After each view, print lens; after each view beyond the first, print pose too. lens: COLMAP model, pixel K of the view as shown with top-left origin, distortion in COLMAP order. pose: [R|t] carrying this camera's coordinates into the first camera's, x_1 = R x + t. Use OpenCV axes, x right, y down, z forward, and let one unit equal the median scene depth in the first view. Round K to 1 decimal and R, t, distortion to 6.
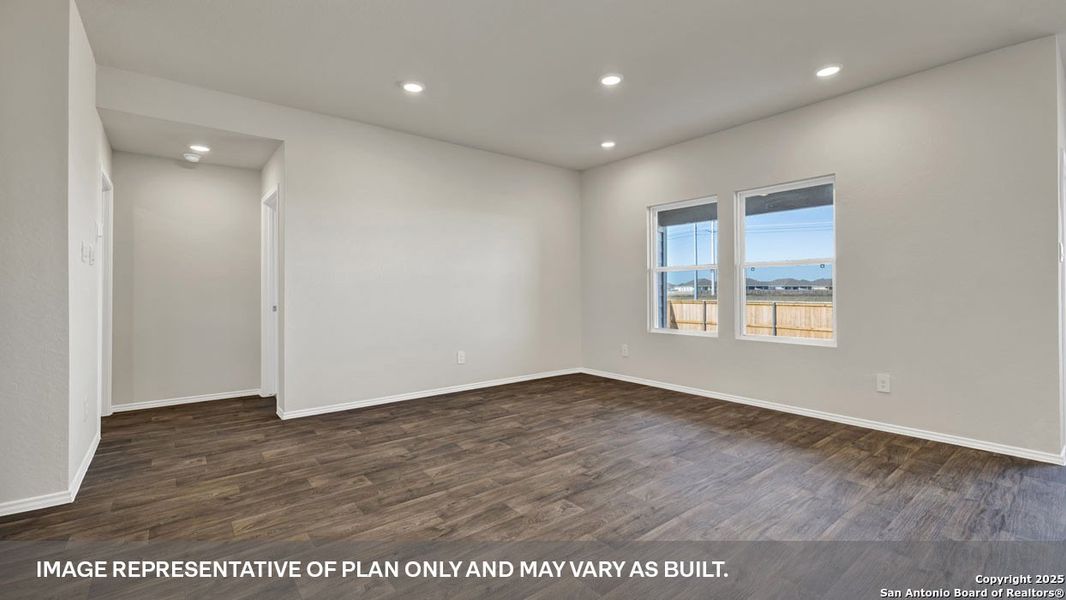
lens RADIAL K [[462.4, 0, 533.4], [0, 462.4, 291.6], [0, 0, 1]] dist [0.008248, -0.000324]
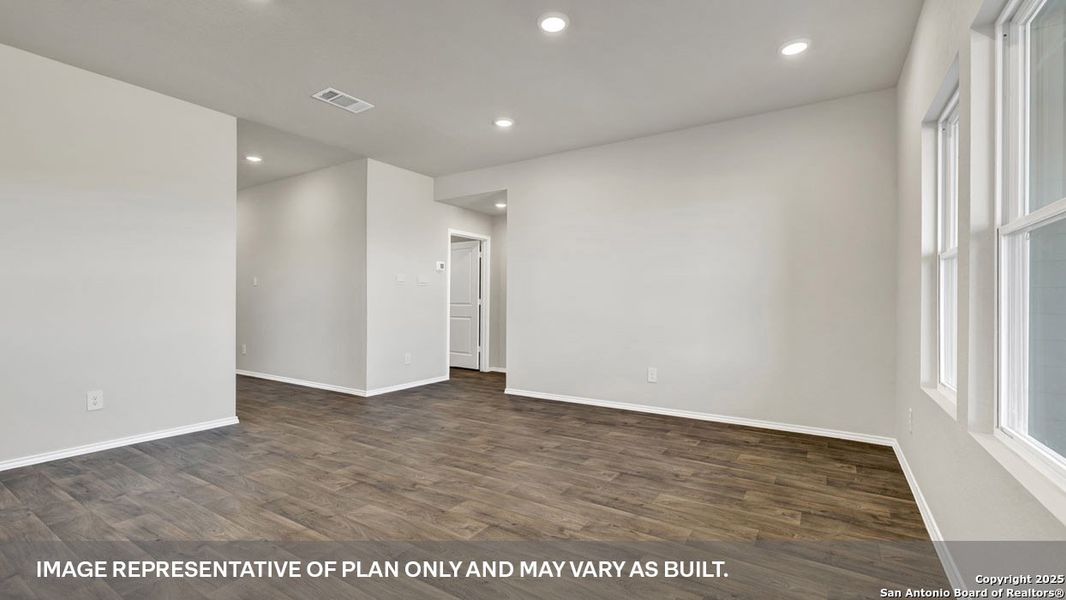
lens RADIAL K [[462.4, 0, 529.5], [0, 462.4, 303.4], [0, 0, 1]] dist [0.008248, -0.000324]
pose [[0.311829, 0.008589, -0.950099, 0.587207], [-0.004148, 0.999962, 0.007679, -0.000297], [0.950129, 0.001547, 0.311853, 0.481643]]
